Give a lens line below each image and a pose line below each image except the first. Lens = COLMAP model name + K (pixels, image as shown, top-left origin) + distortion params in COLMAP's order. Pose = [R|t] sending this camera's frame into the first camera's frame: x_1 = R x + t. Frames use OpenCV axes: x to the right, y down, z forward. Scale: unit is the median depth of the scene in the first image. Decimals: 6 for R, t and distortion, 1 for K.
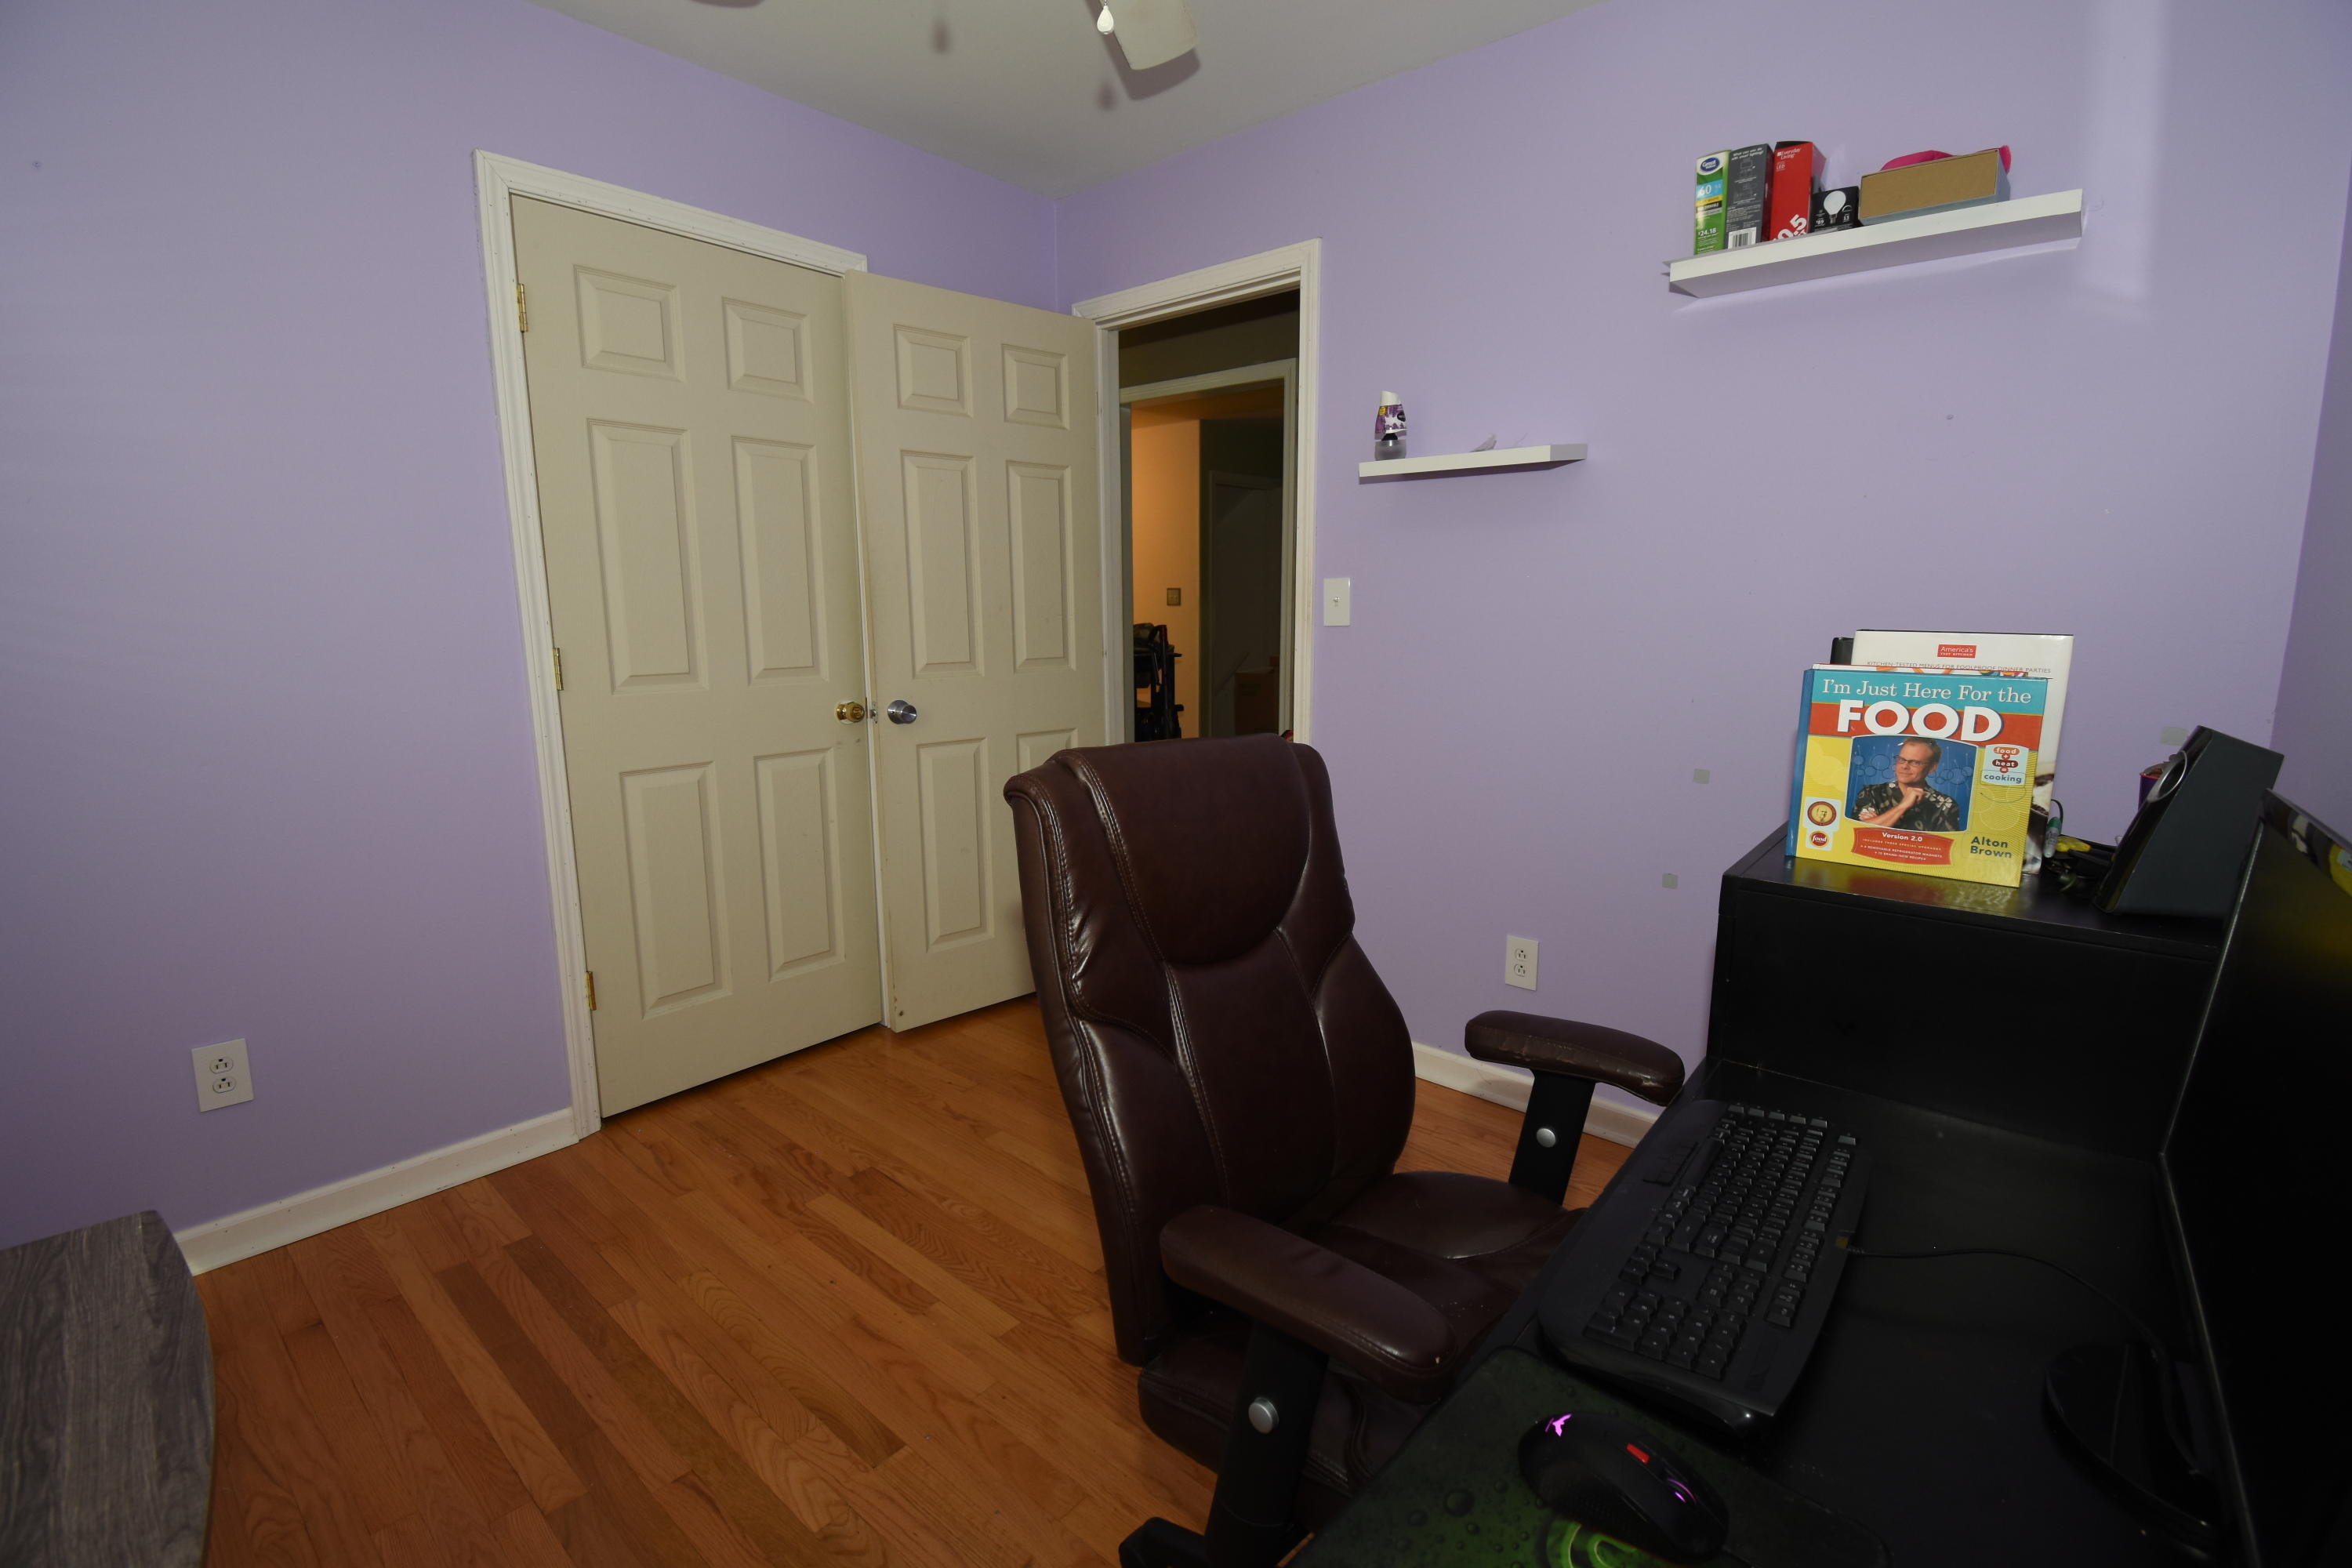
lens RADIAL K [[1044.2, 0, 1187.5], [0, 1044.2, 781.9], [0, 0, 1]] dist [0.024629, -0.028226]
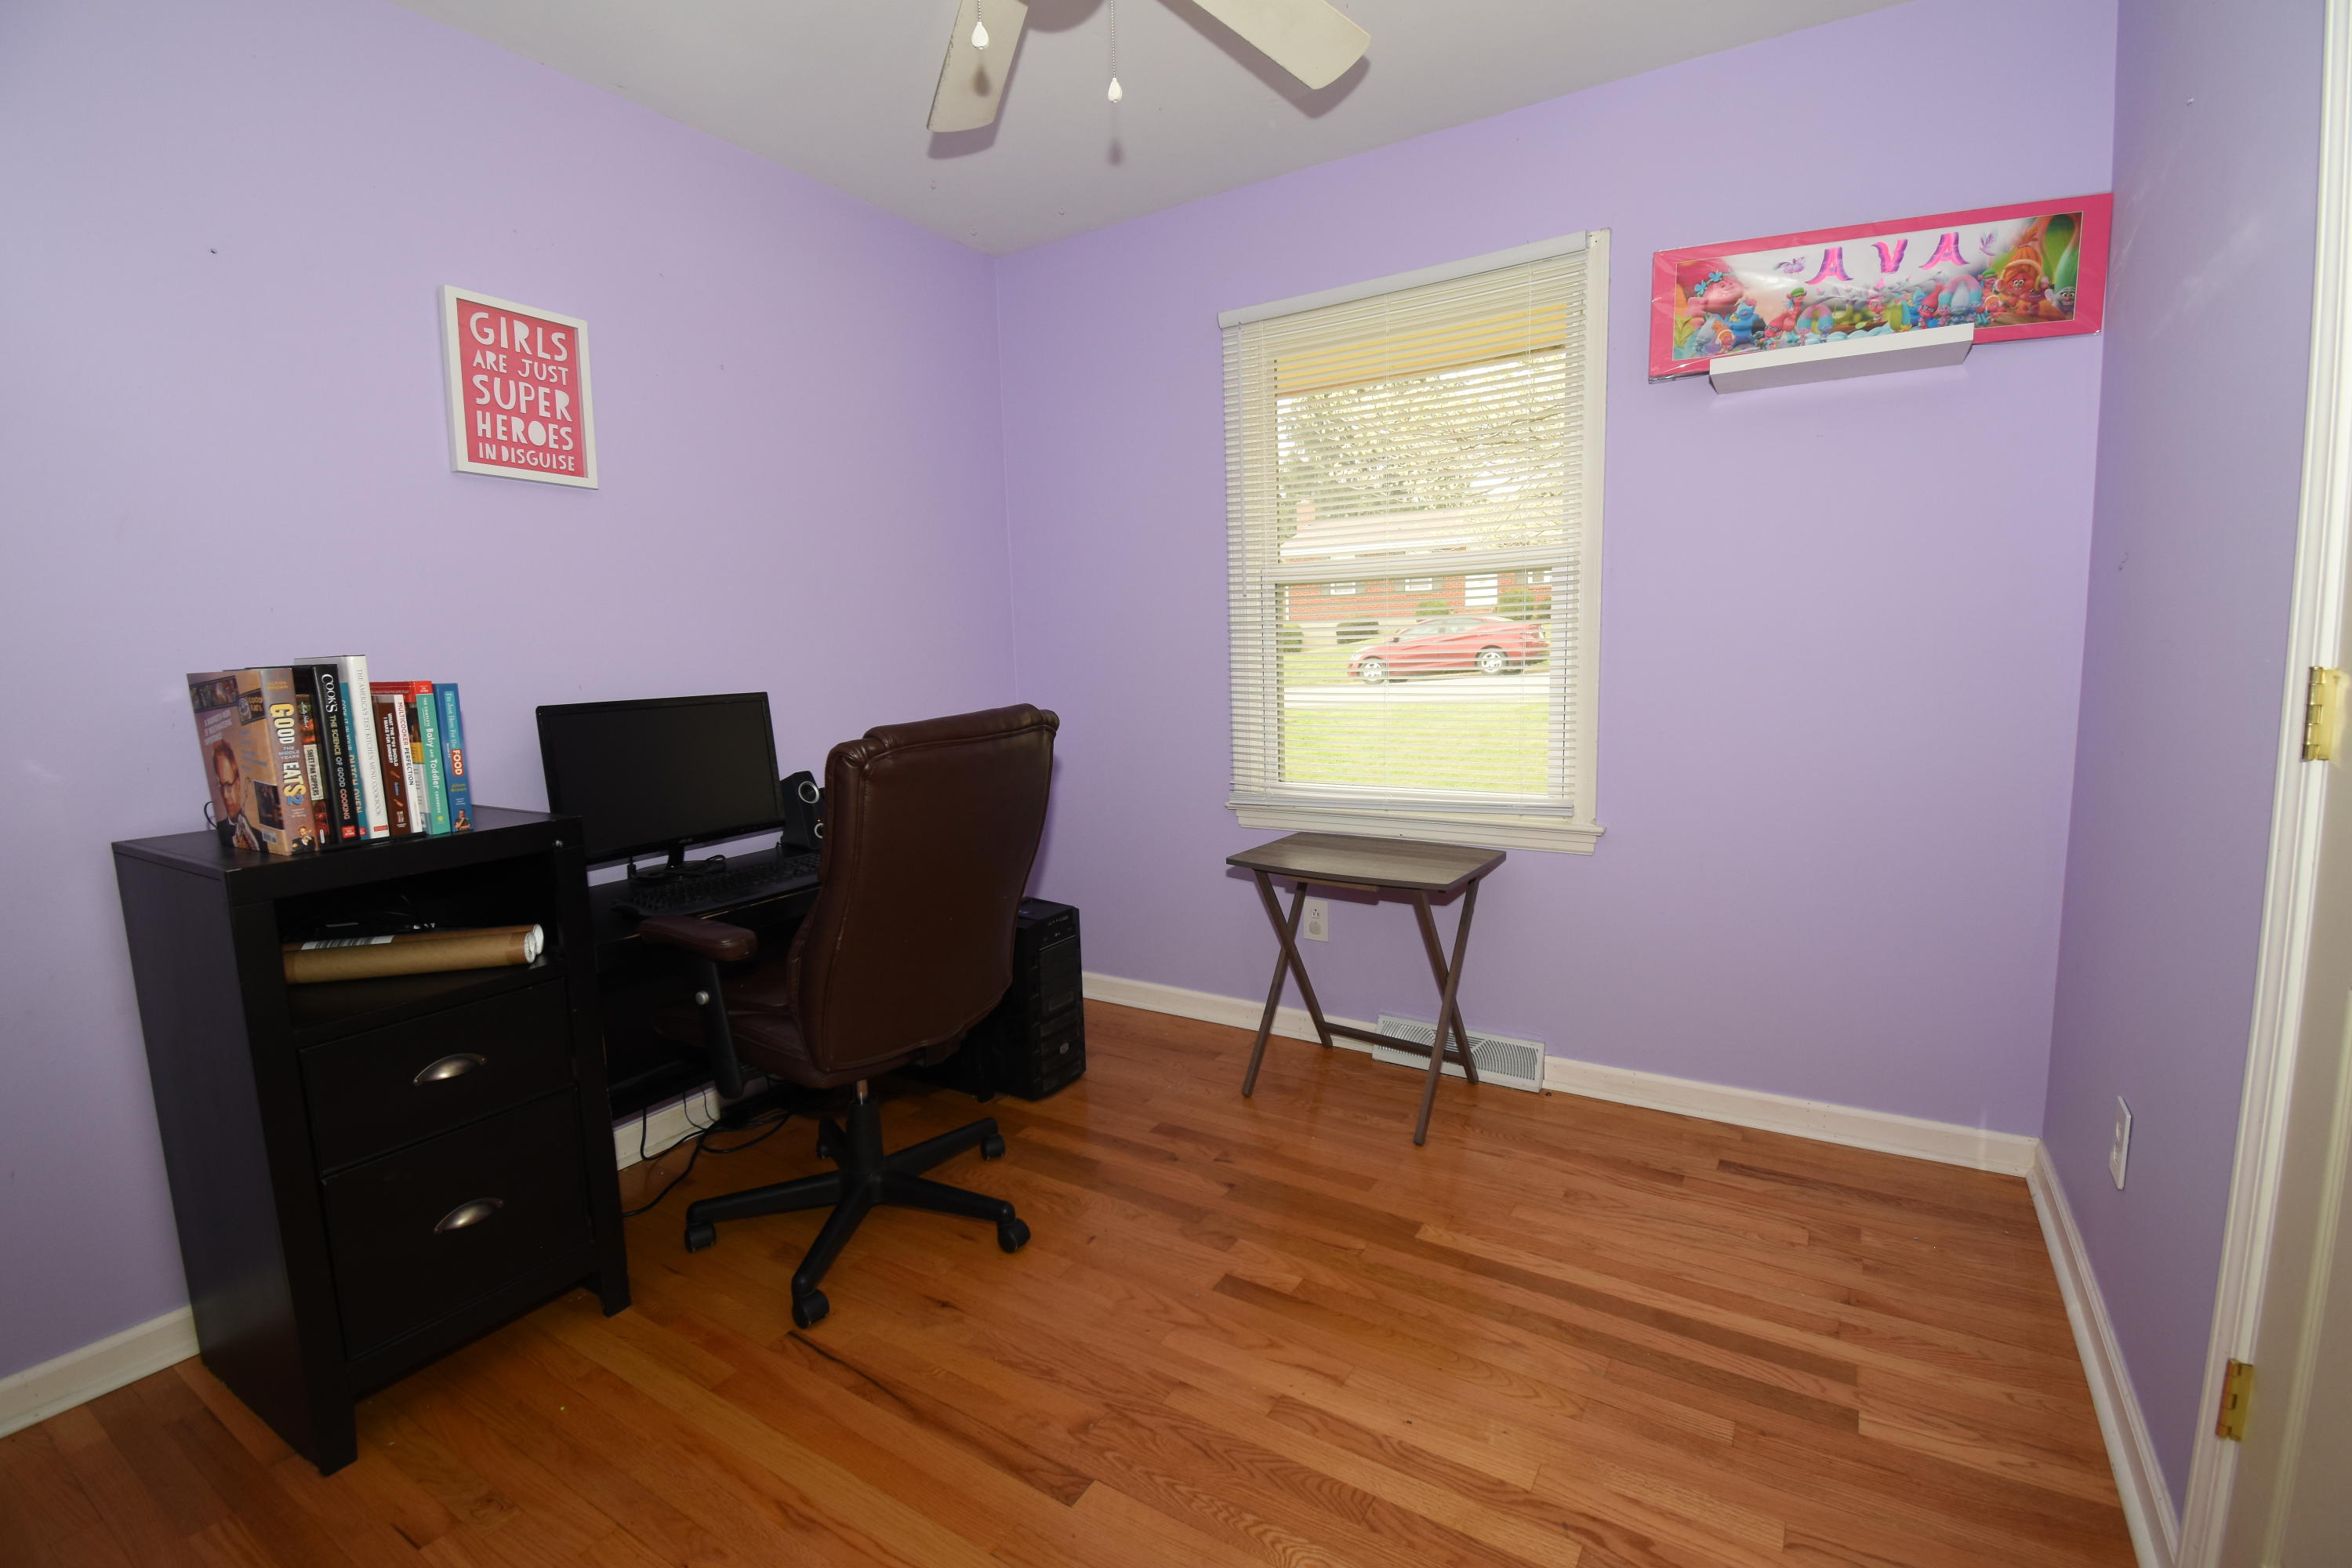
lens RADIAL K [[1044.2, 0, 1187.5], [0, 1044.2, 781.9], [0, 0, 1]] dist [0.024629, -0.028226]
pose [[-0.988354, 0.050329, -0.143606, -0.076238], [0.006536, 0.956890, 0.290376, -0.262186], [0.152030, 0.286056, -0.946076, 1.692338]]
